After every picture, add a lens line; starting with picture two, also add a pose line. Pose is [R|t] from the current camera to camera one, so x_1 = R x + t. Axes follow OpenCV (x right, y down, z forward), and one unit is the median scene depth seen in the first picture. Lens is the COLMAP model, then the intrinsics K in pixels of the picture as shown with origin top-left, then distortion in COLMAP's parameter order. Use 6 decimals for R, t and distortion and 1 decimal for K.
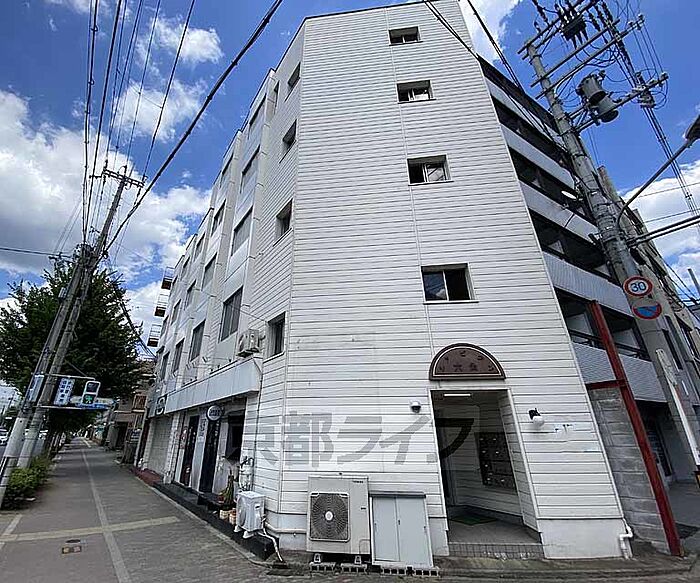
lens RADIAL K [[317.8, 0, 320.7], [0, 317.8, 296.3], [0, 0, 1]] dist [0.010304, -0.015939]
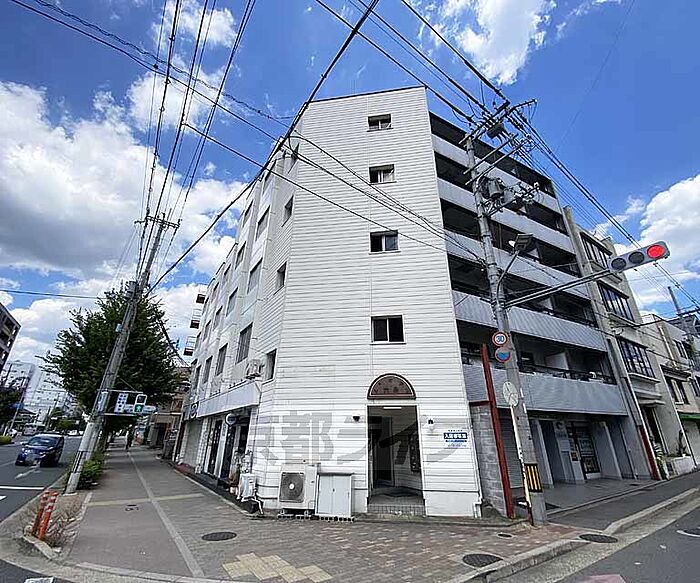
lens RADIAL K [[317.8, 0, 348.0], [0, 317.8, 295.8], [0, 0, 1]] dist [0.010304, -0.015939]
pose [[0.999664, -0.006647, -0.025061, 0.221755], [0.006573, 0.999974, -0.003046, -0.163526], [0.025080, 0.002880, 0.999681, -0.372387]]
